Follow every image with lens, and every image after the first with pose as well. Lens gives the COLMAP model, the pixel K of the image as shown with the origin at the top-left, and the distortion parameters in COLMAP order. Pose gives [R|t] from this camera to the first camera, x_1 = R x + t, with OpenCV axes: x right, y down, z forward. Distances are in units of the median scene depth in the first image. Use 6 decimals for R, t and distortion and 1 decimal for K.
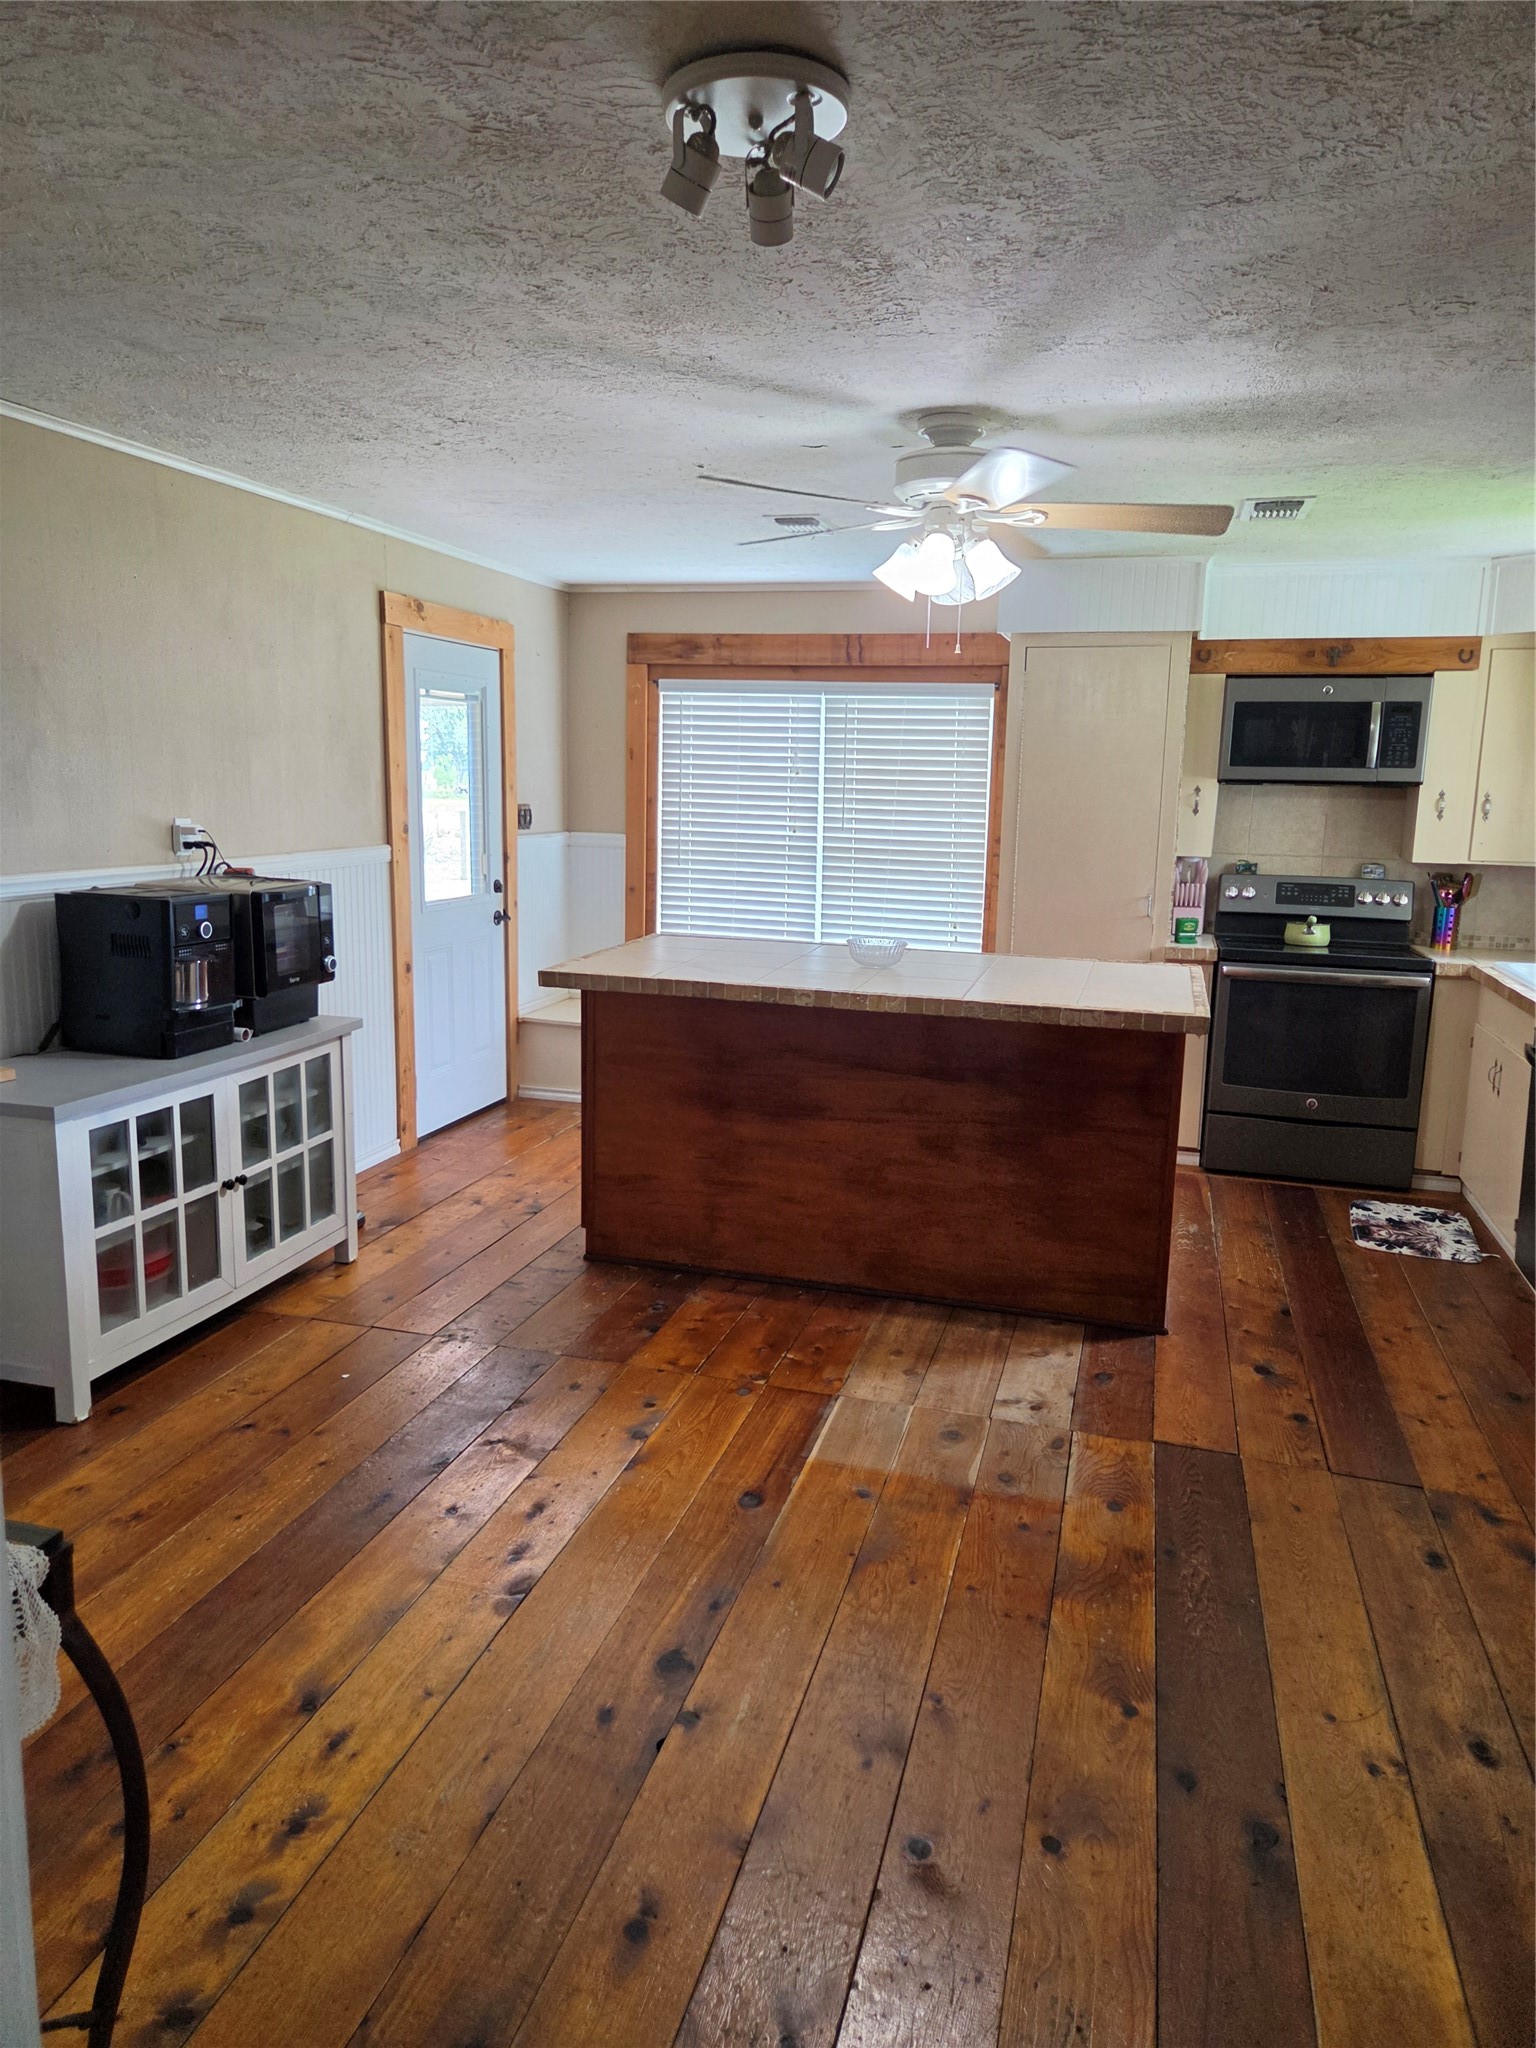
lens RADIAL K [[1390.7, 0, 776.1], [0, 1390.7, 1015.8], [0, 0, 1]] dist [0.063424, -0.051166]
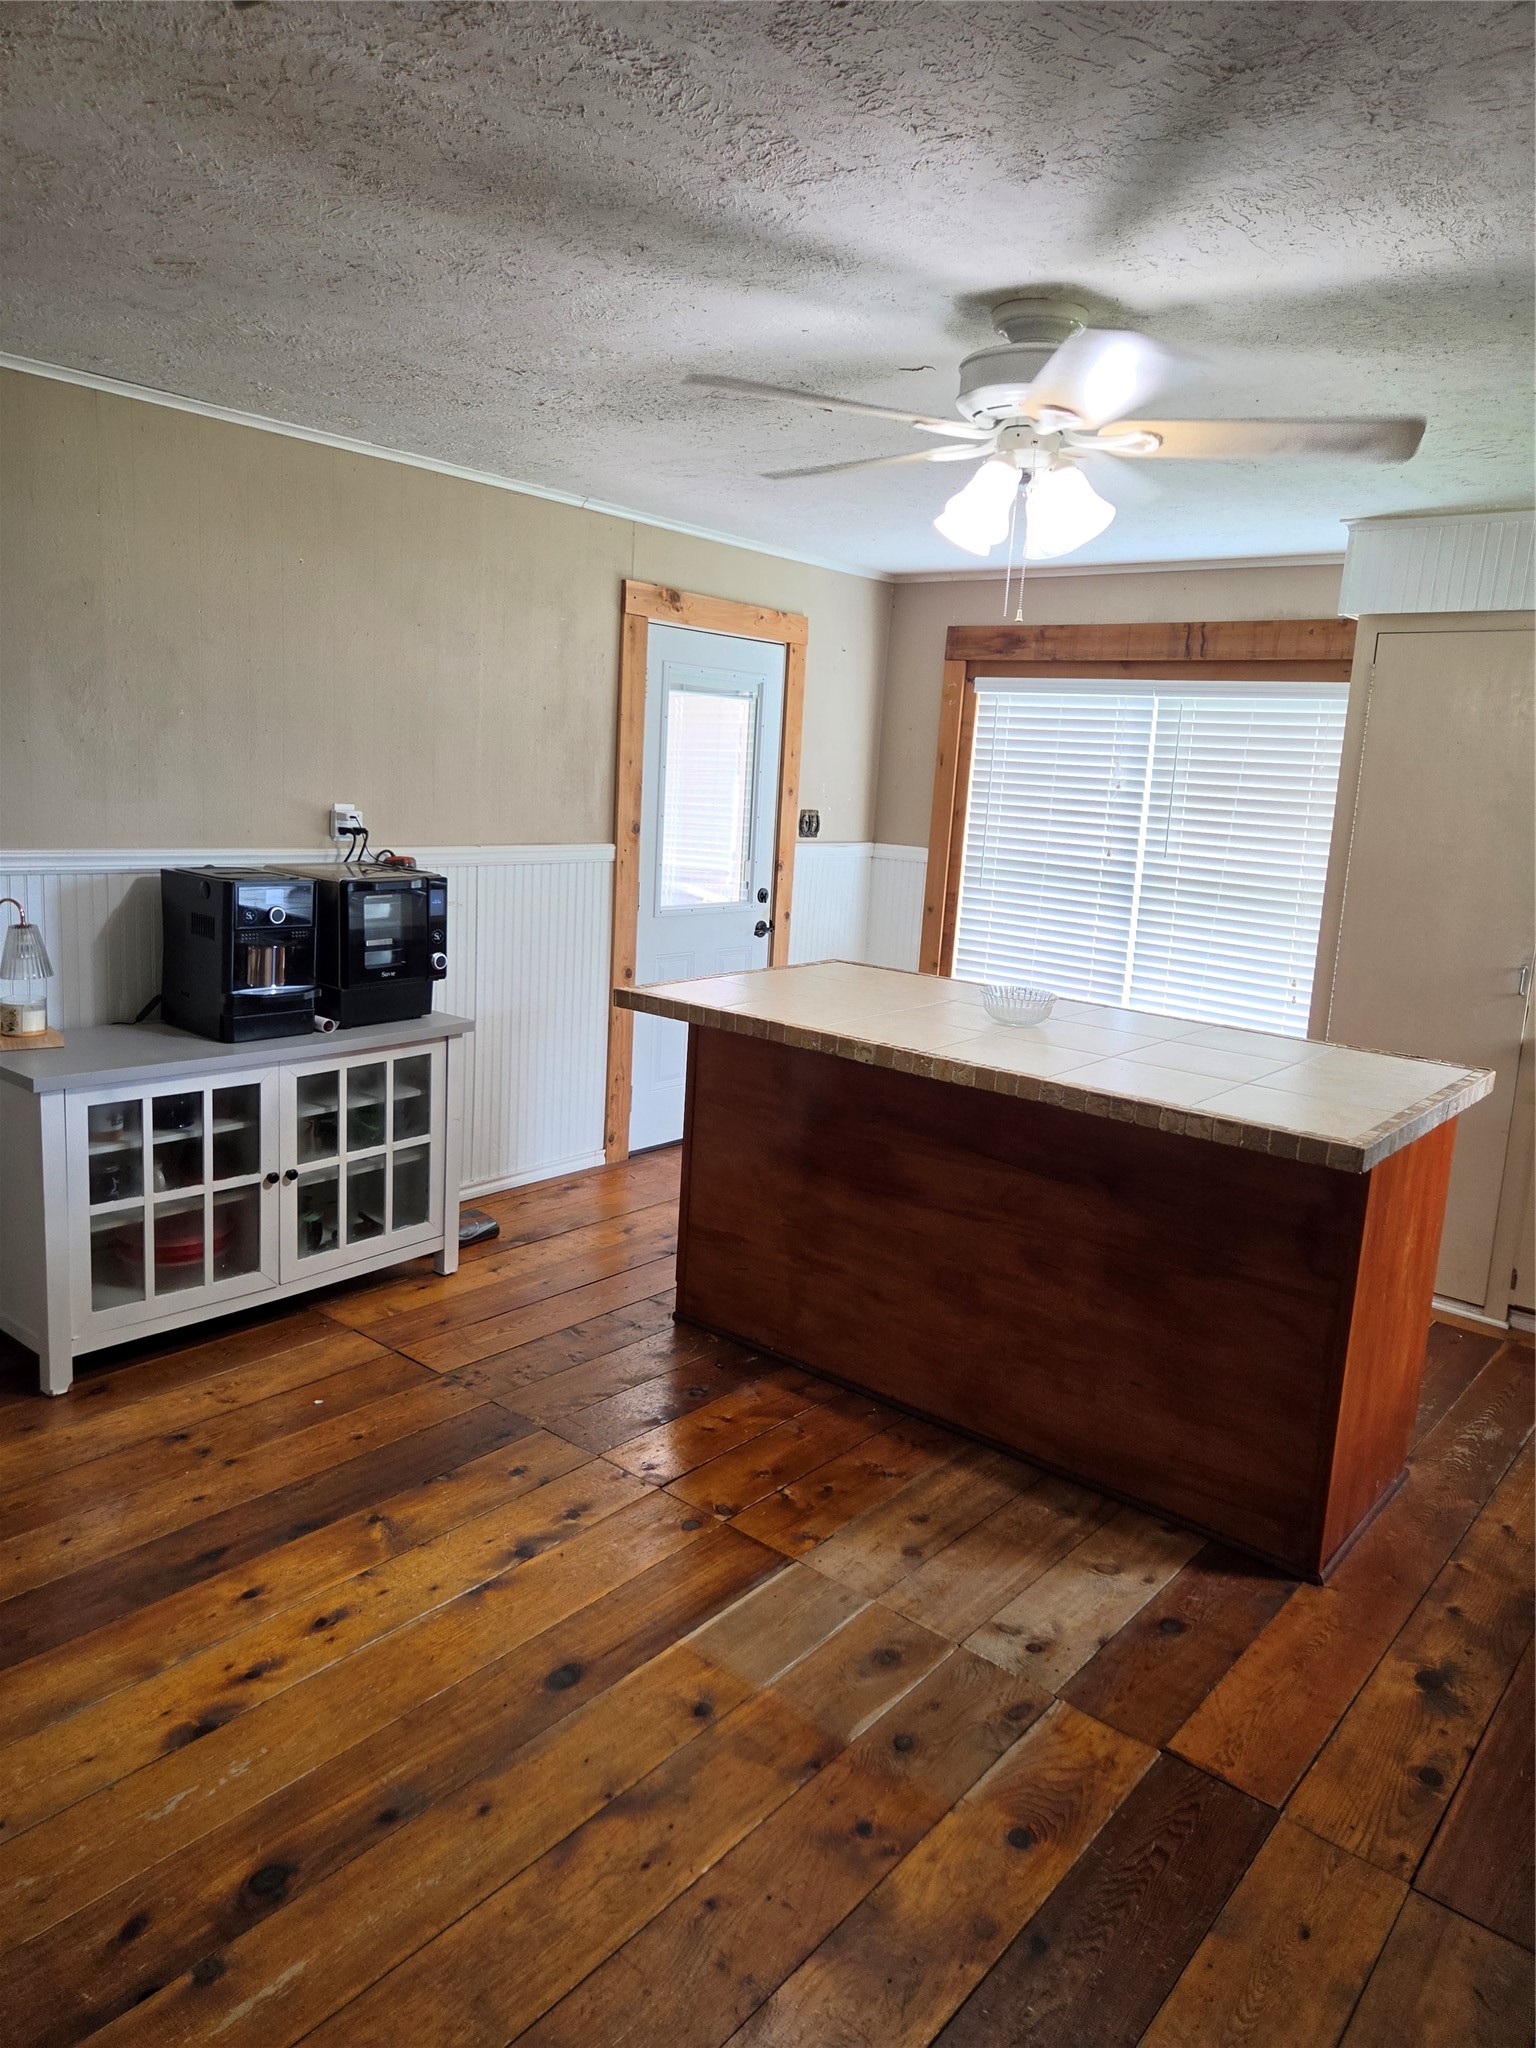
lens RADIAL K [[1390.7, 0, 757.3], [0, 1390.7, 1003.8], [0, 0, 1]] dist [0.063424, -0.051166]
pose [[0.913481, 0.098676, -0.394736, 0.267388], [-0.106068, 0.994354, 0.003112, -0.035632], [0.392814, 0.039026, 0.918790, 0.219624]]
